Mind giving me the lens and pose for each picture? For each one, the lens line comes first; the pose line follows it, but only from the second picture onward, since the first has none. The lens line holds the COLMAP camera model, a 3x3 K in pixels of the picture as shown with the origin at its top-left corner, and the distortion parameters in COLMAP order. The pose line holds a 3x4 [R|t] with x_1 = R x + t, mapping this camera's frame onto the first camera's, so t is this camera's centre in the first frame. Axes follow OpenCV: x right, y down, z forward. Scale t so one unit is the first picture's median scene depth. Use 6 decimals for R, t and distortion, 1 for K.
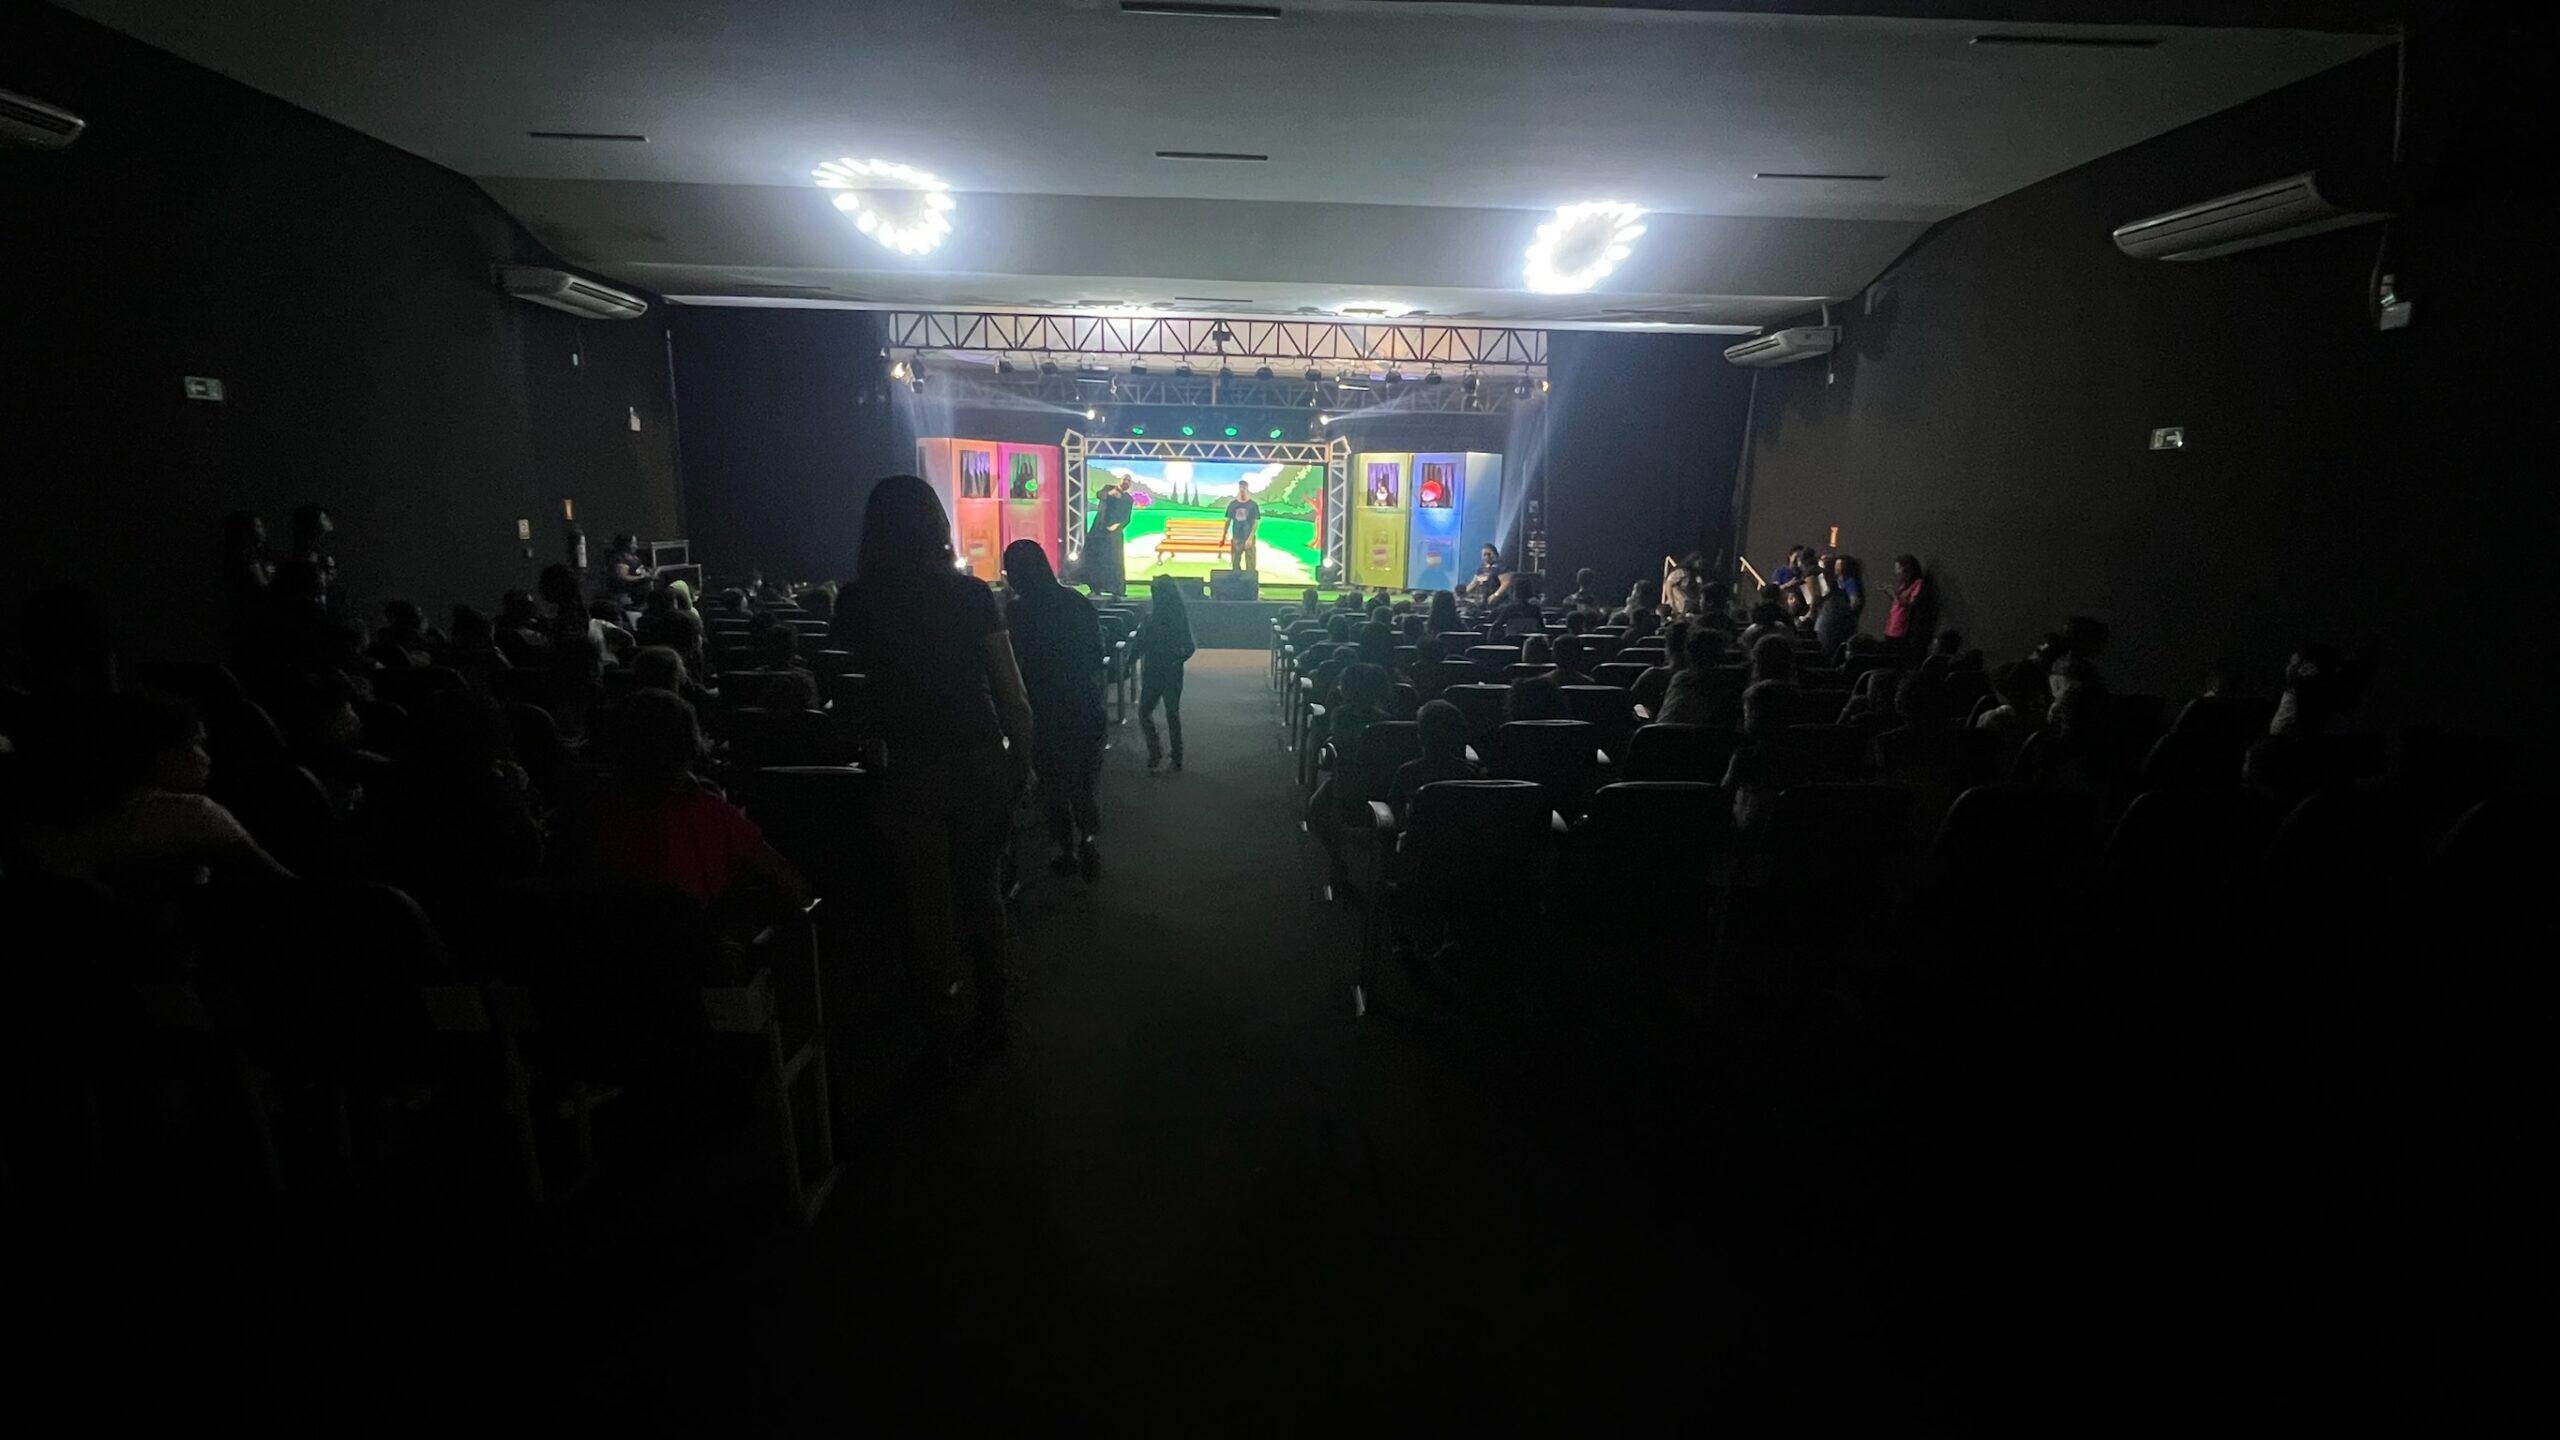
lens RADIAL K [[1145.8, 0, 1276.4], [0, 1145.8, 728.4], [0, 0, 1]] dist [-0.001666, 0.000060]
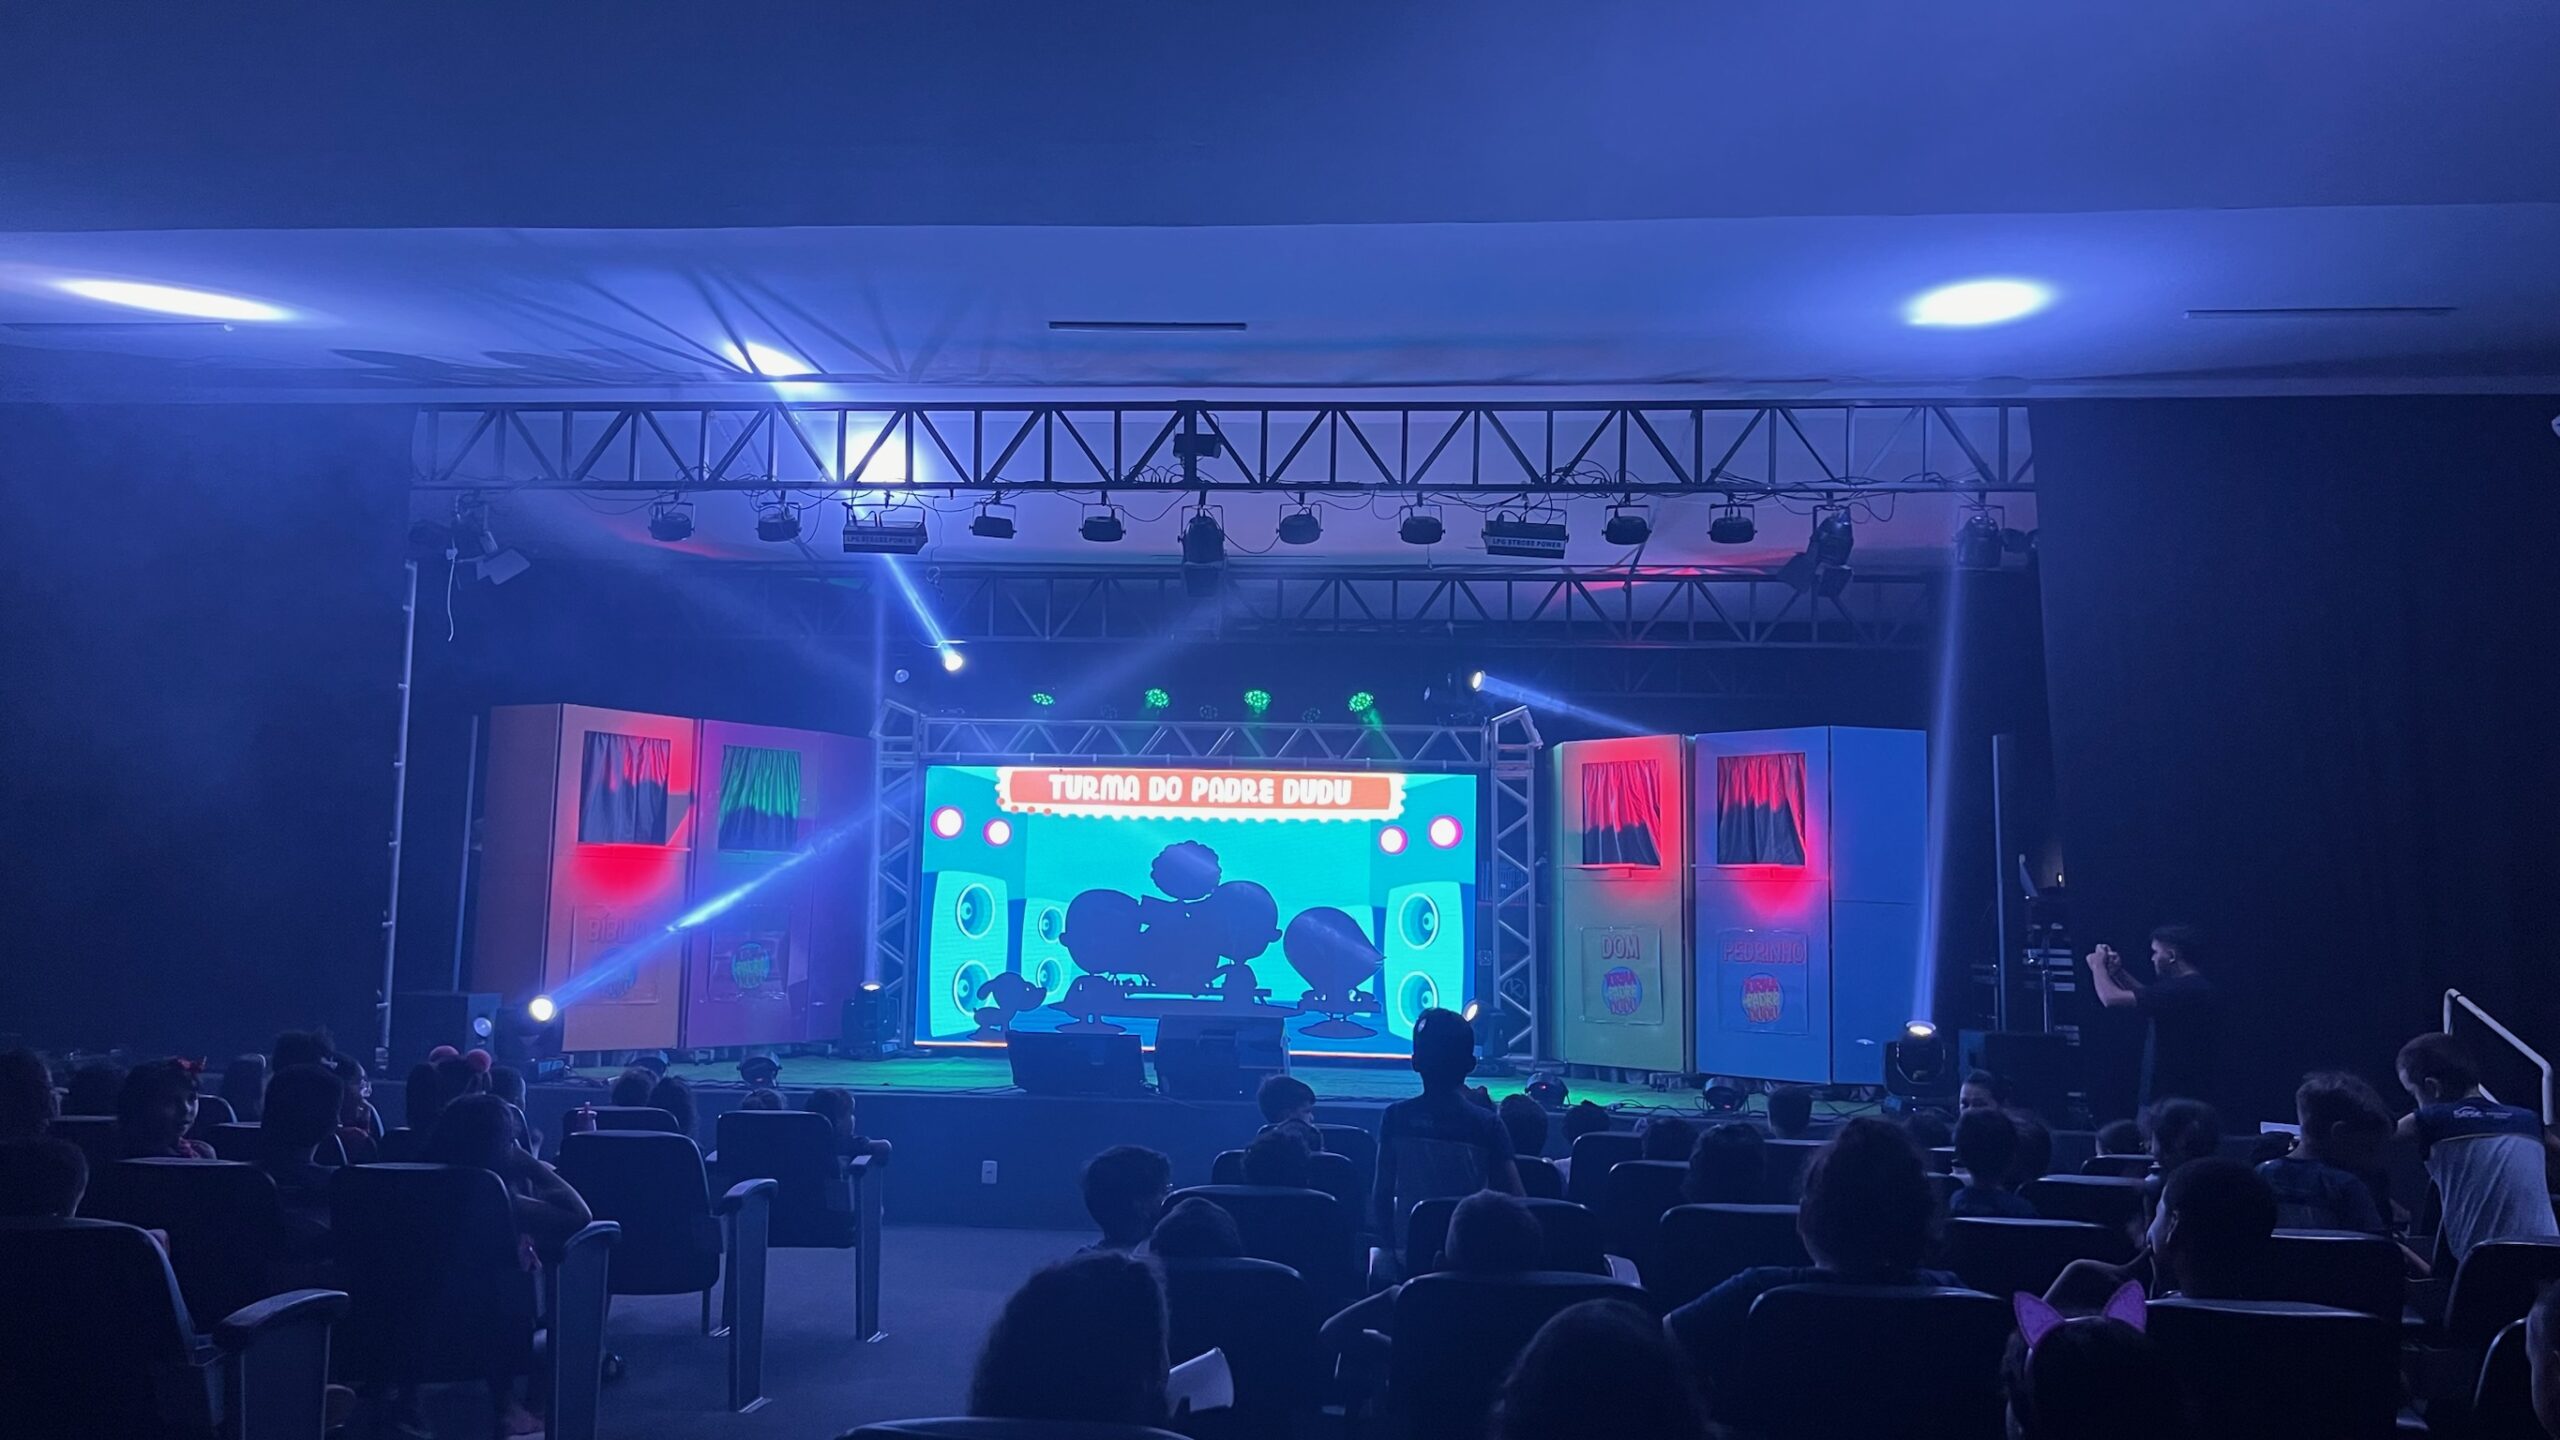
lens RADIAL K [[1800.2, 0, 1274.6], [0, 1800.2, 725.9], [0, 0, 1]] dist [0.046219, 0.001140]
pose [[0.992167, -0.015964, -0.123898, 0.057196], [-0.023027, 0.951435, -0.306987, -0.048767], [0.122781, 0.307435, 0.943615, 0.418339]]
